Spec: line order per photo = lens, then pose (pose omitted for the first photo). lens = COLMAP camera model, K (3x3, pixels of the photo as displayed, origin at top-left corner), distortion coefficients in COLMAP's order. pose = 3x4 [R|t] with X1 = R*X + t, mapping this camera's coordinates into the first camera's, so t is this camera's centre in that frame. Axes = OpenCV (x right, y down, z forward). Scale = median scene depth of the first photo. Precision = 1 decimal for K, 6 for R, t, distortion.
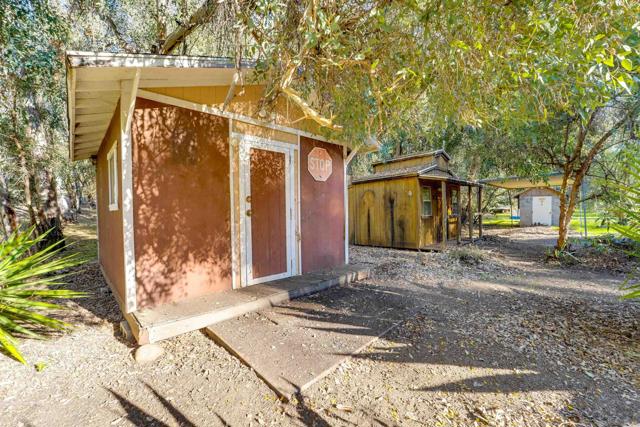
lens RADIAL K [[261.4, 0, 319.7], [0, 261.4, 214.5], [0, 0, 1]] dist [-0.031146, 0.004699]
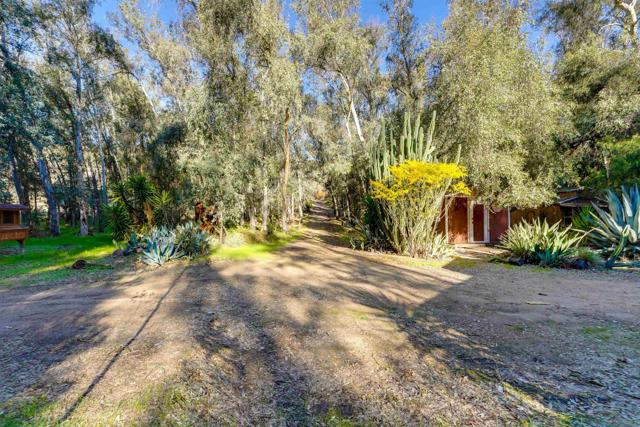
lens RADIAL K [[261.4, 0, 319.7], [0, 261.4, 214.5], [0, 0, 1]] dist [-0.031146, 0.004699]
pose [[0.795755, 0.002633, -0.605613, 0.198841], [-0.017922, 0.999655, -0.019203, -0.008157], [0.605354, 0.026135, 0.795527, -2.943507]]
